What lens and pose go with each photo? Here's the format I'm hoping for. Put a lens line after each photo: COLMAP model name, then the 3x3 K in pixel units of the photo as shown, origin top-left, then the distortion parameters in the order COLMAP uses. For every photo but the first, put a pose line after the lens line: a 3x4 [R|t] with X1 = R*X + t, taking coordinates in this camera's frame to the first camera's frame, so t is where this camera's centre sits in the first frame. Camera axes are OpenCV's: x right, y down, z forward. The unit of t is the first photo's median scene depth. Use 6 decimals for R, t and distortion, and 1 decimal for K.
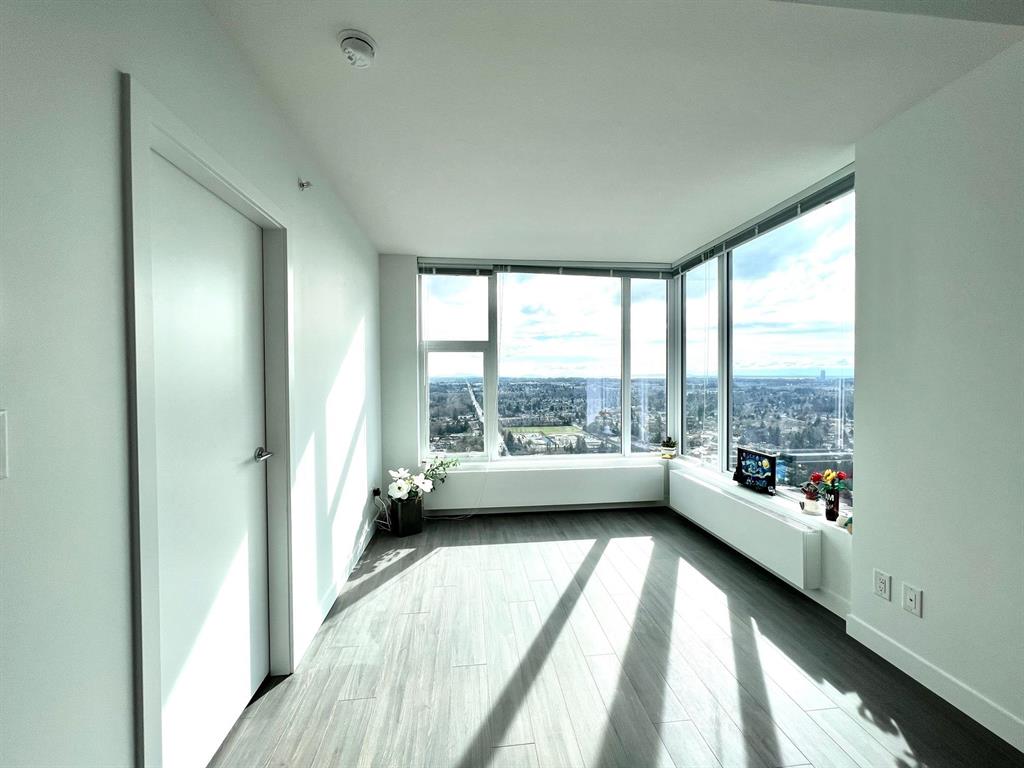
lens RADIAL K [[410.4, 0, 518.3], [0, 410.4, 376.2], [0, 0, 1]] dist [0.009616, 0.000276]
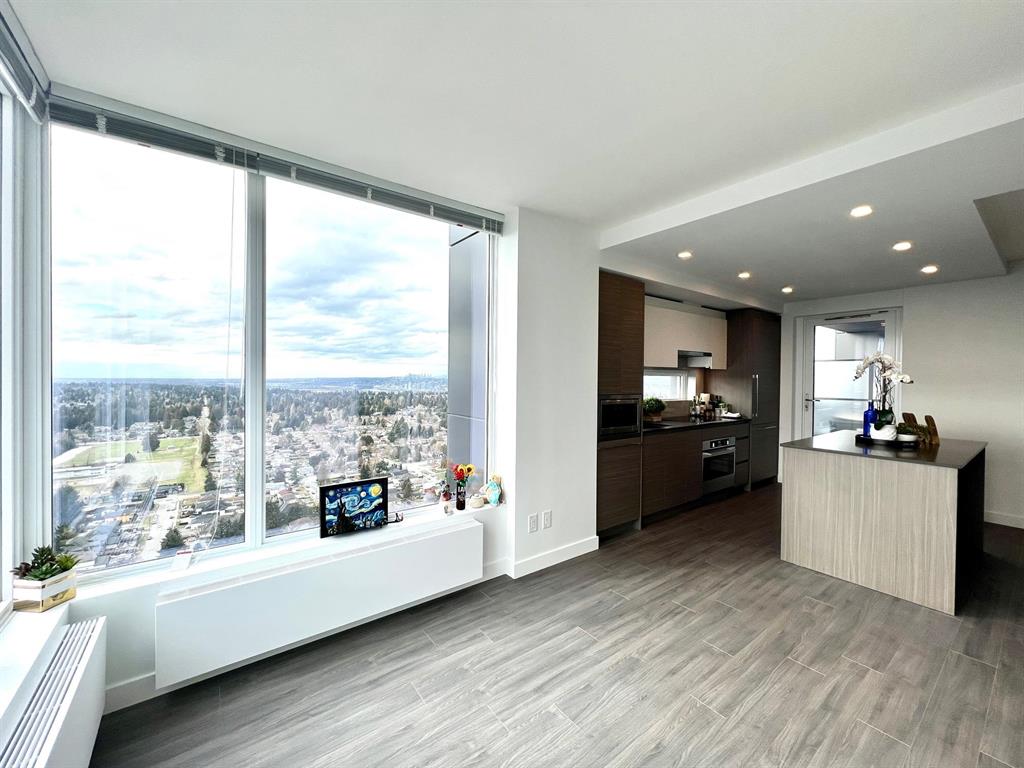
lens RADIAL K [[410.4, 0, 513.5], [0, 410.4, 384.9], [0, 0, 1]] dist [0.009616, 0.000276]
pose [[-0.488253, -0.008643, 0.872659, -0.228108], [0.001722, 0.999939, 0.010867, -0.000778], [-0.872700, 0.006808, -0.488208, 1.153220]]
